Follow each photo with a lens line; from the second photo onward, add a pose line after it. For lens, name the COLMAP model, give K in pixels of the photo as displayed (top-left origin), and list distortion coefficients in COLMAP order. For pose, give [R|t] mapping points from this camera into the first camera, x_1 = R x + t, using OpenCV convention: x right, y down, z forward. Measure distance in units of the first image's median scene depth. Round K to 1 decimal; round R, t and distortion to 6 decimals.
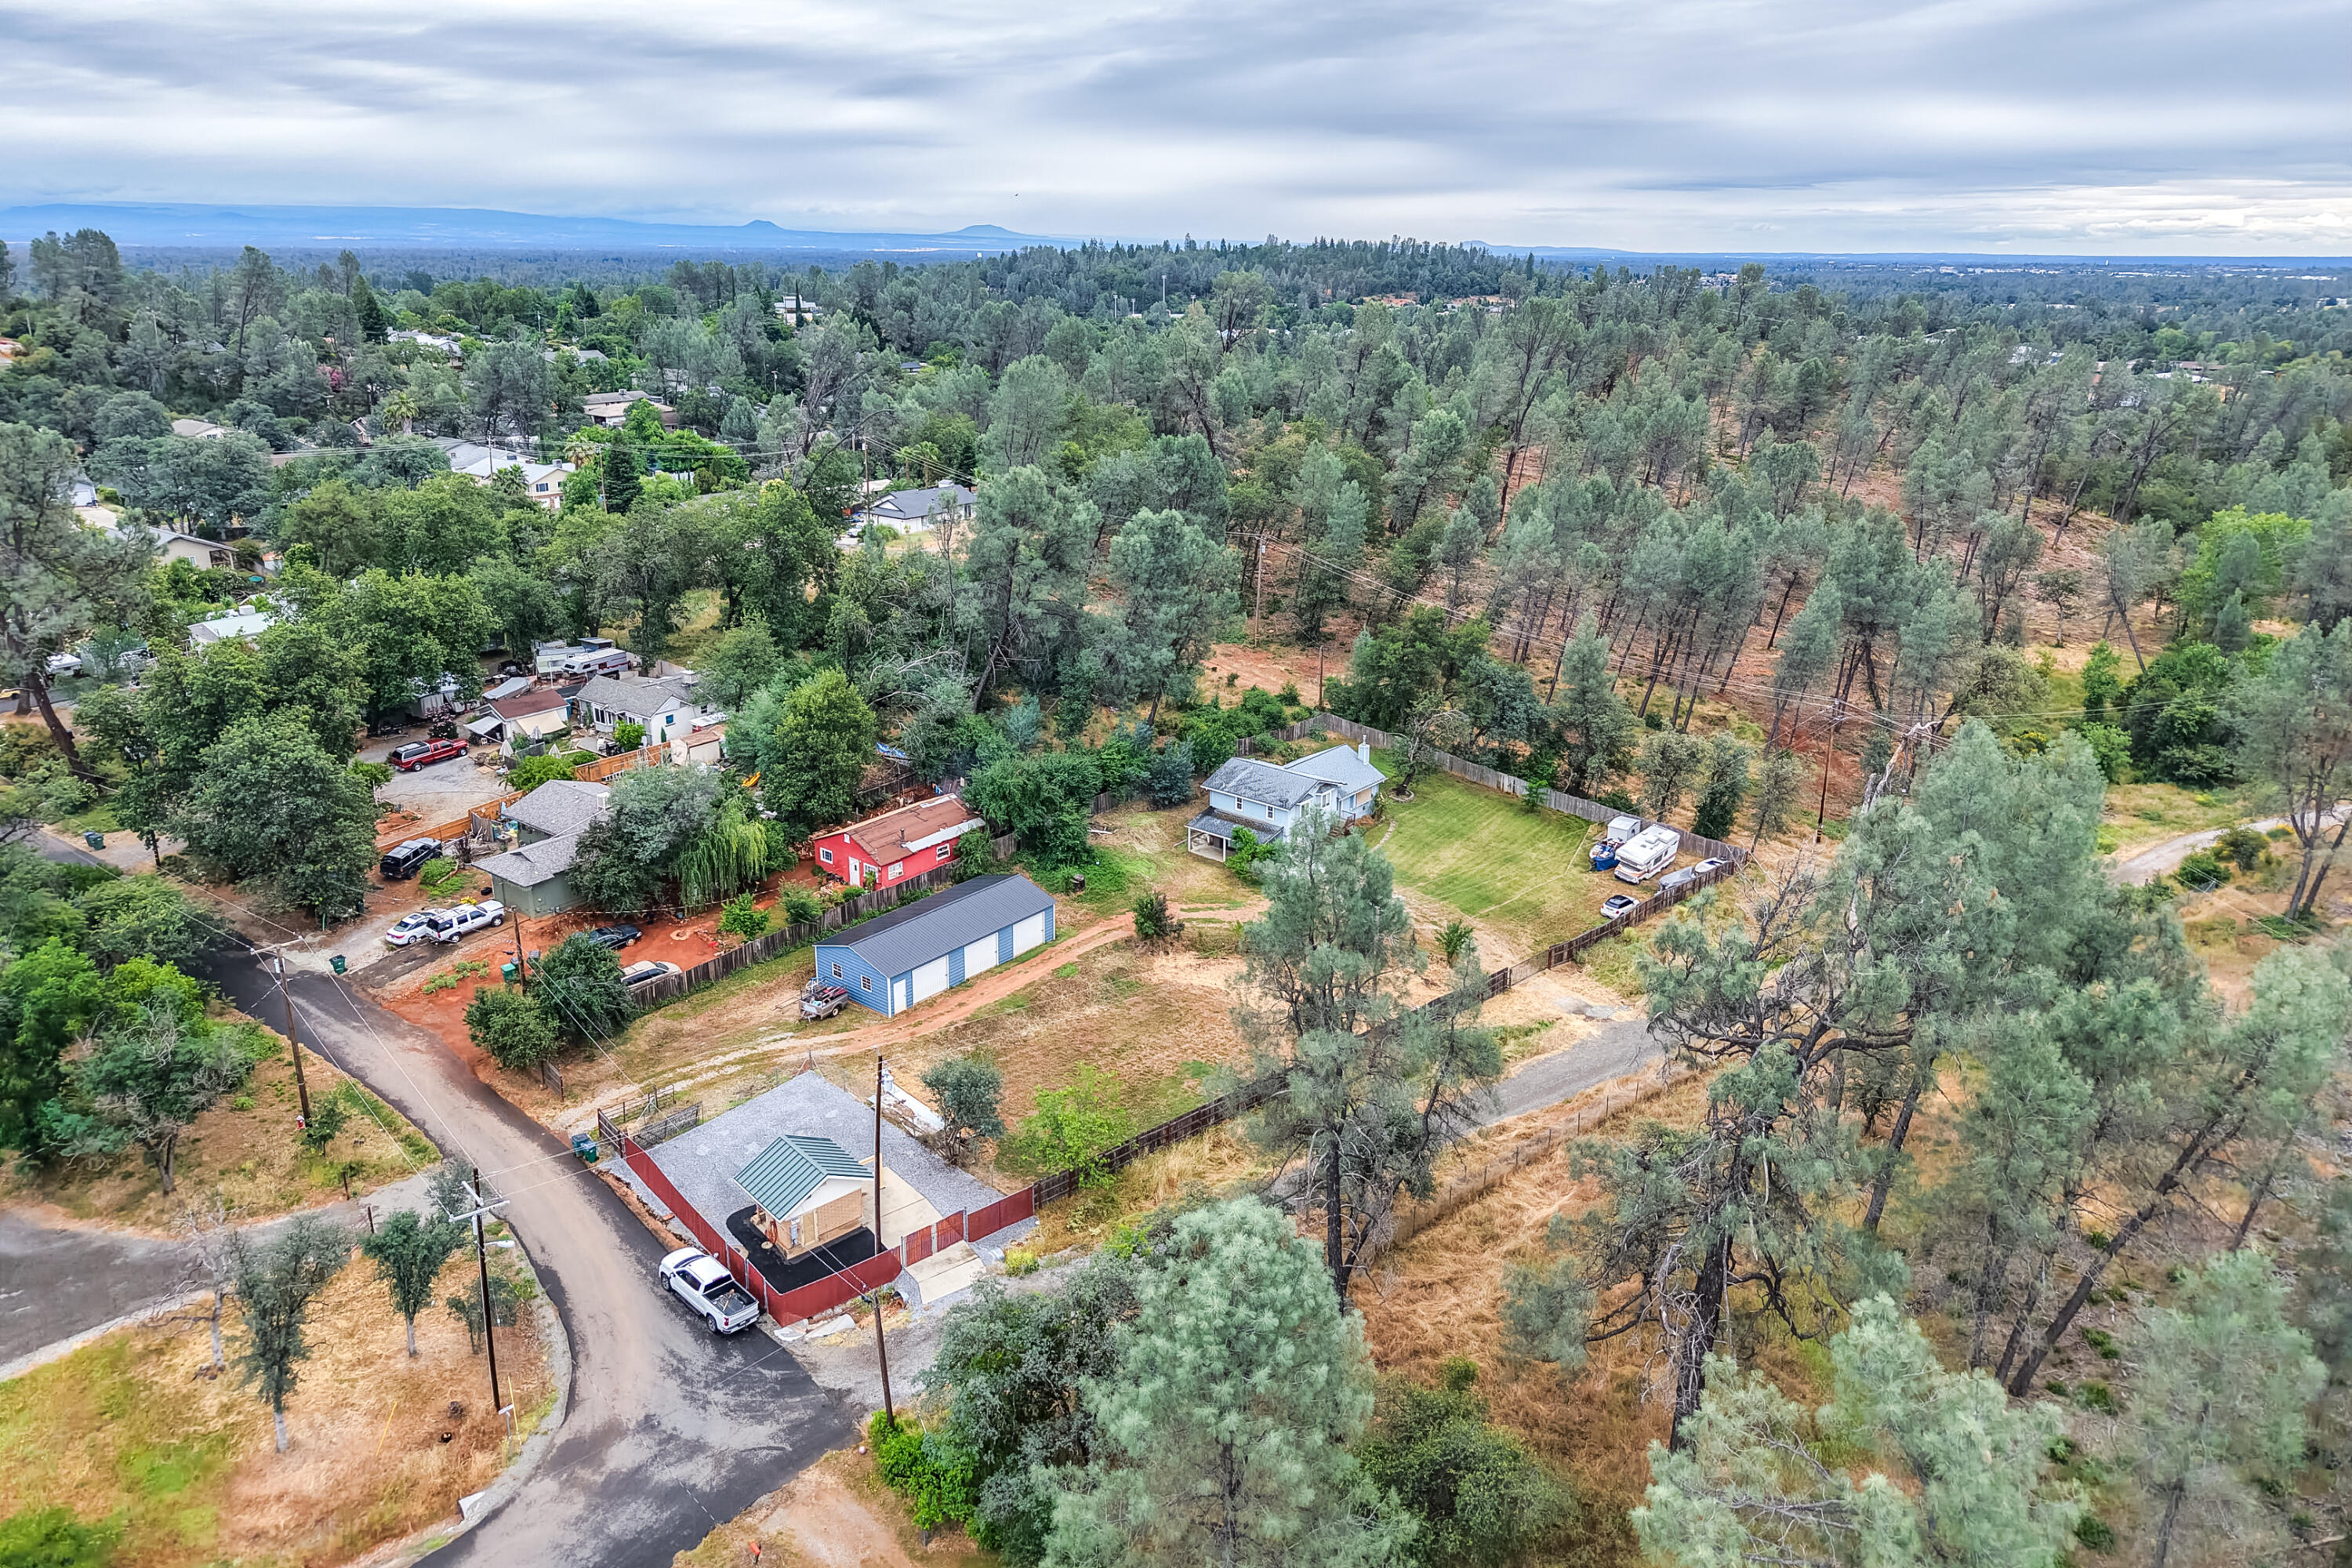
lens RADIAL K [[1609.8, 0, 1161.4], [0, 1609.8, 665.7], [0, 0, 1]] dist [0.007106, 0.000004]
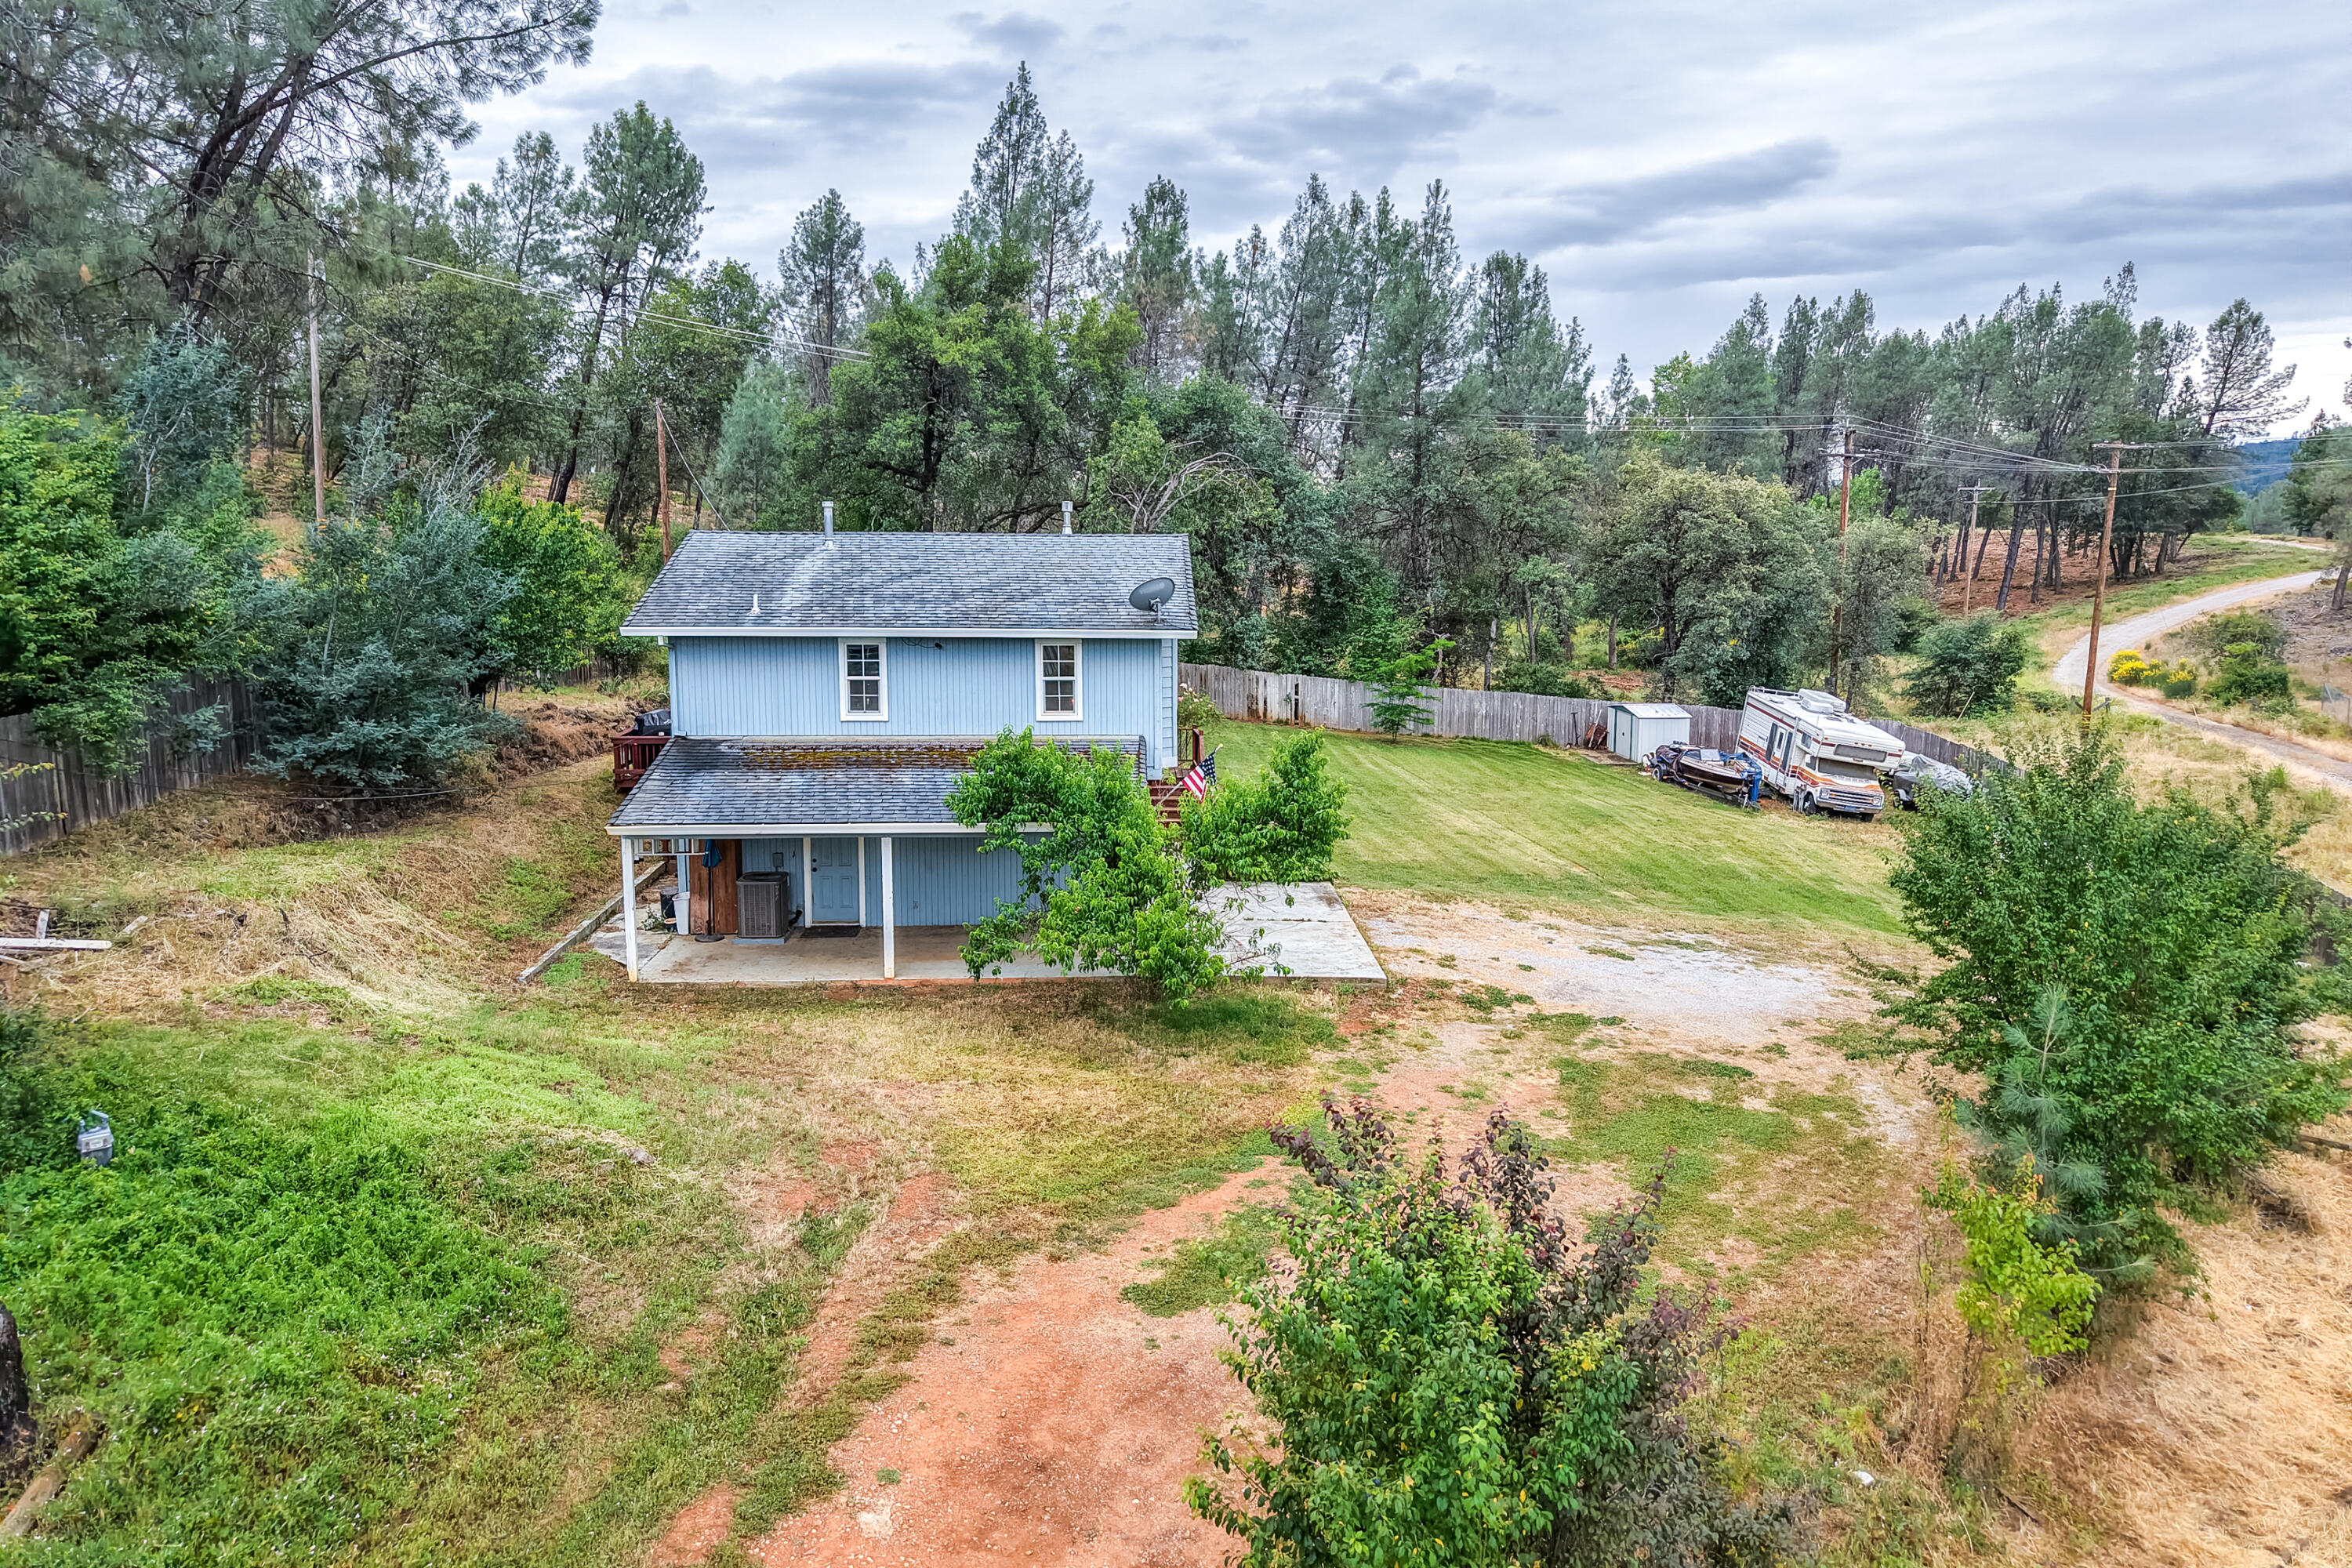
lens RADIAL K [[1587.8, 0, 1186.2], [0, 1587.8, 716.3], [0, 0, 1]] dist [0.000402, -0.001925]
pose [[0.741385, -0.086403, 0.665495, -0.062277], [0.172072, 0.982999, -0.064069, 0.134962], [-0.648645, 0.162013, 0.743648, 1.024545]]
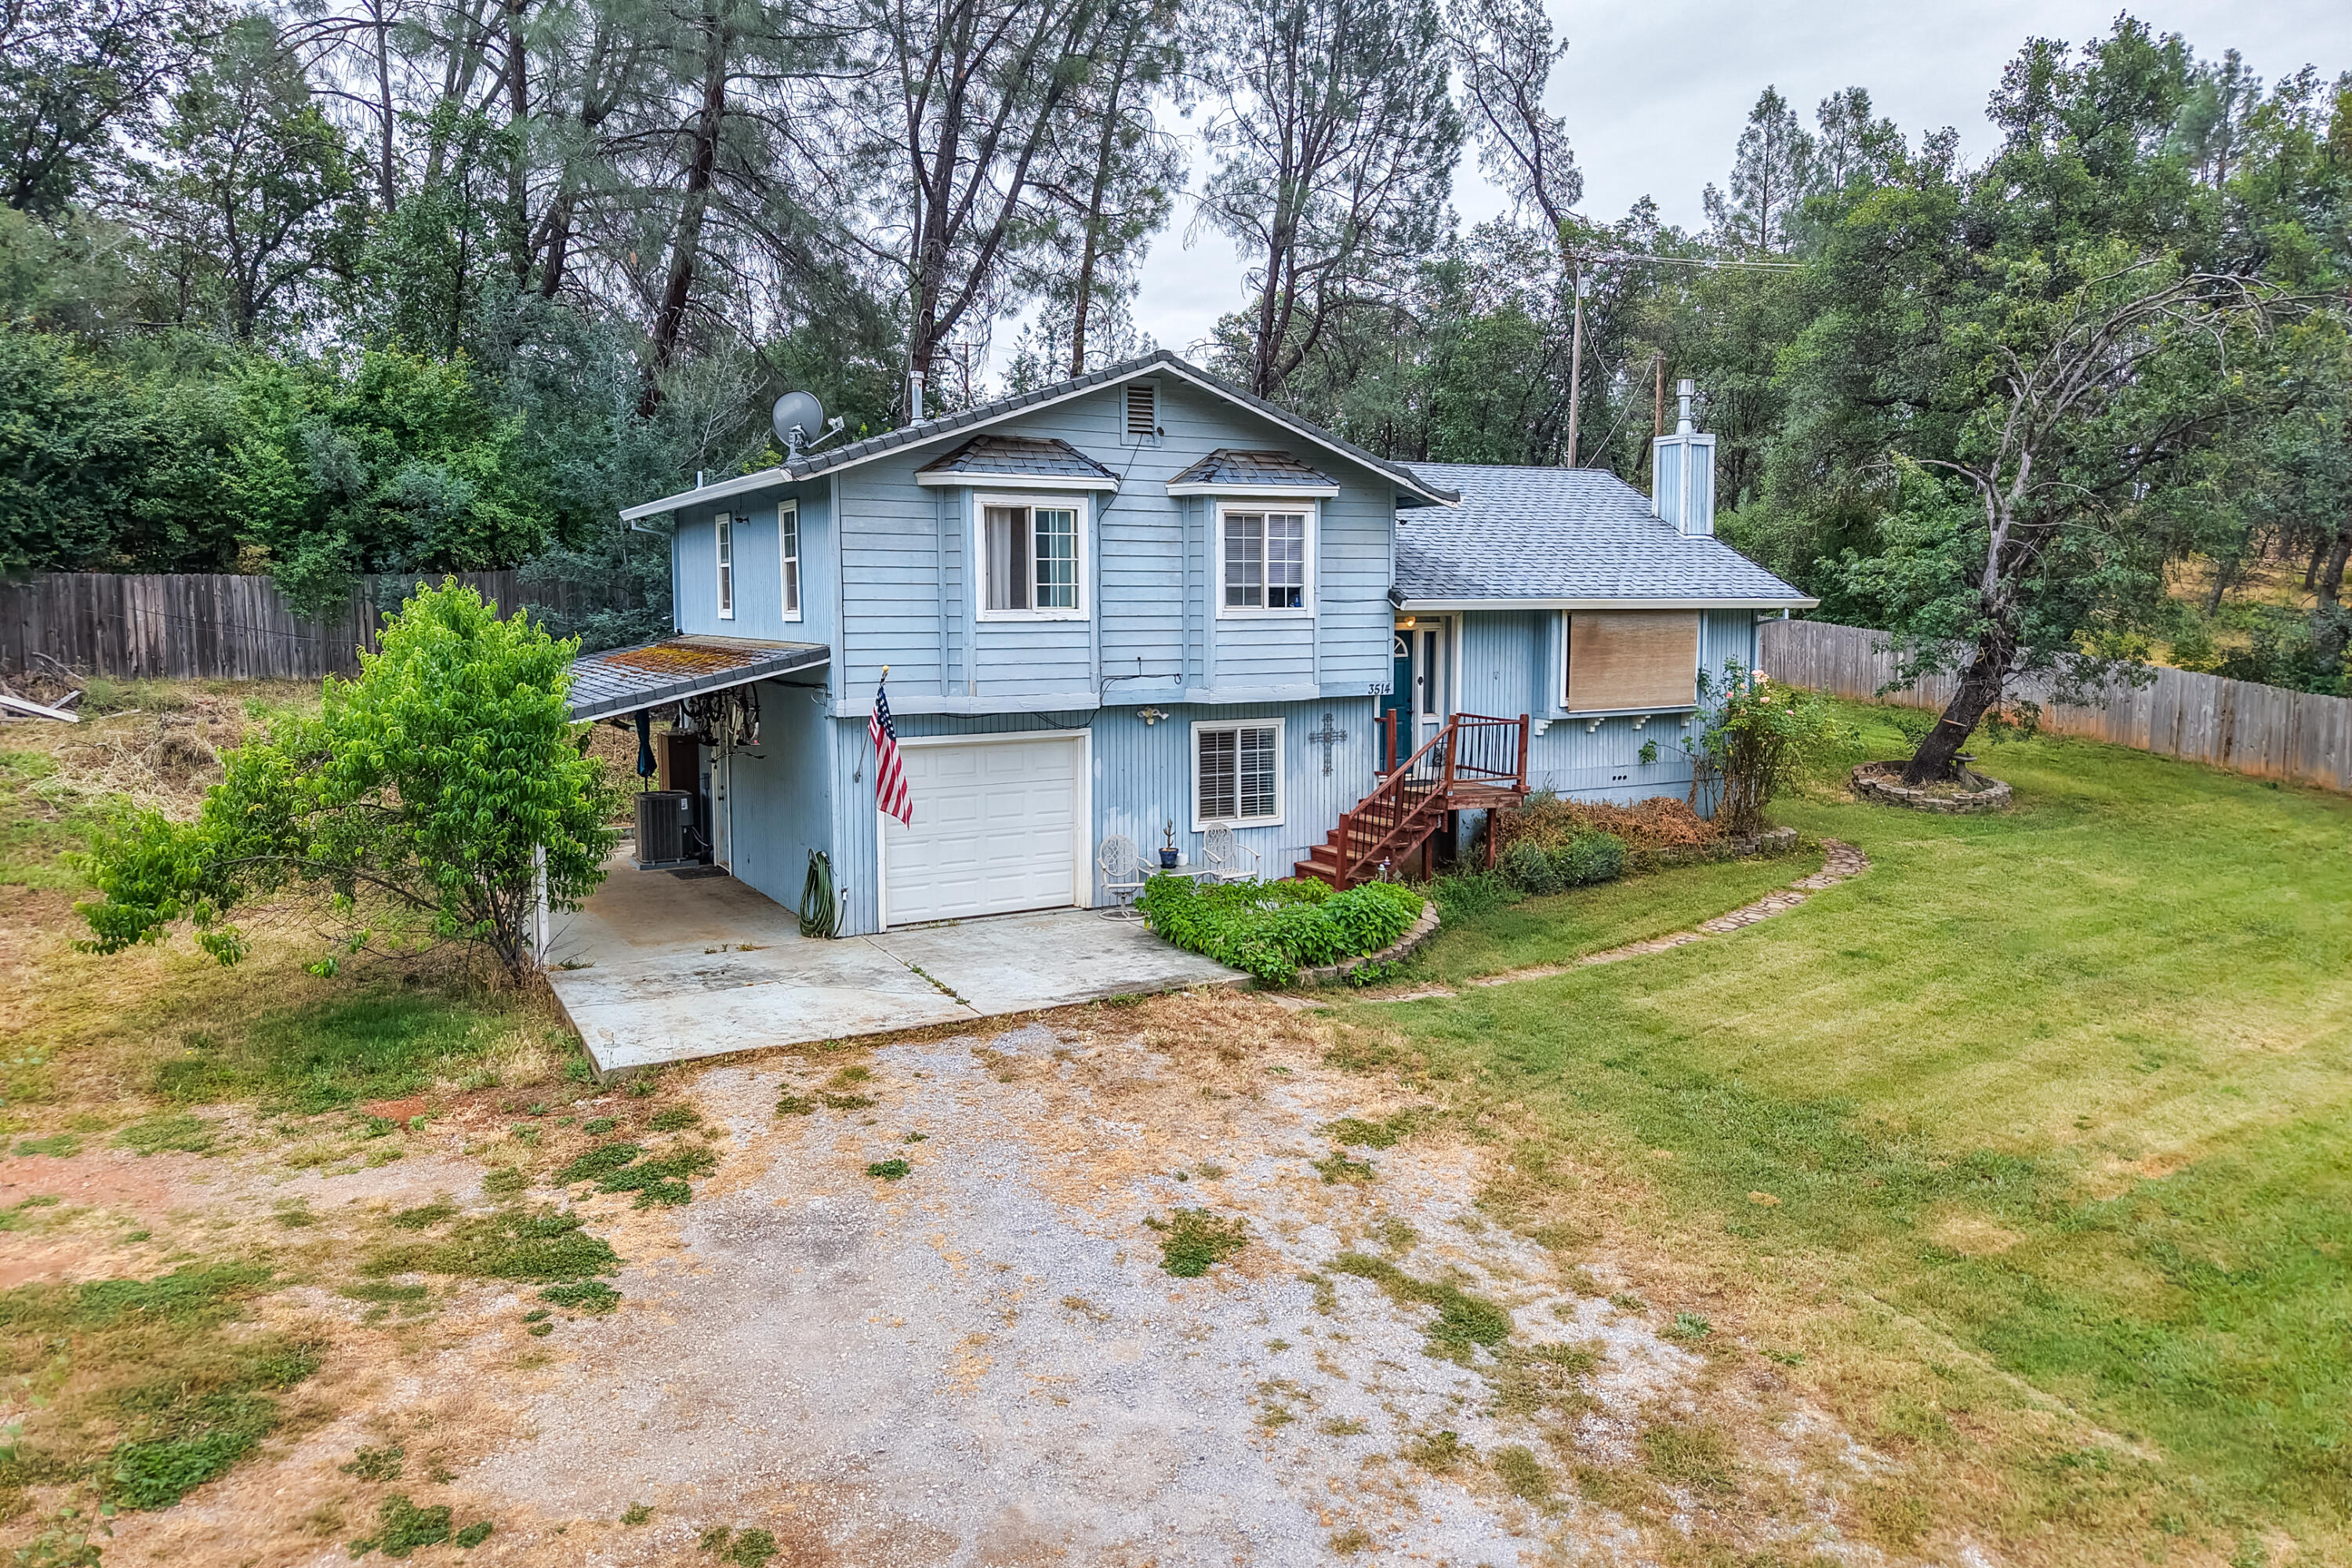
lens RADIAL K [[1599.2, 0, 1201.7], [0, 1599.2, 718.0], [0, 0, 1]] dist [0.009430, -0.002828]
pose [[0.933777, 0.015679, -0.357512, 0.181297], [-0.085975, 0.979608, -0.181593, 0.153094], [0.347375, 0.200305, 0.916083, 1.076456]]
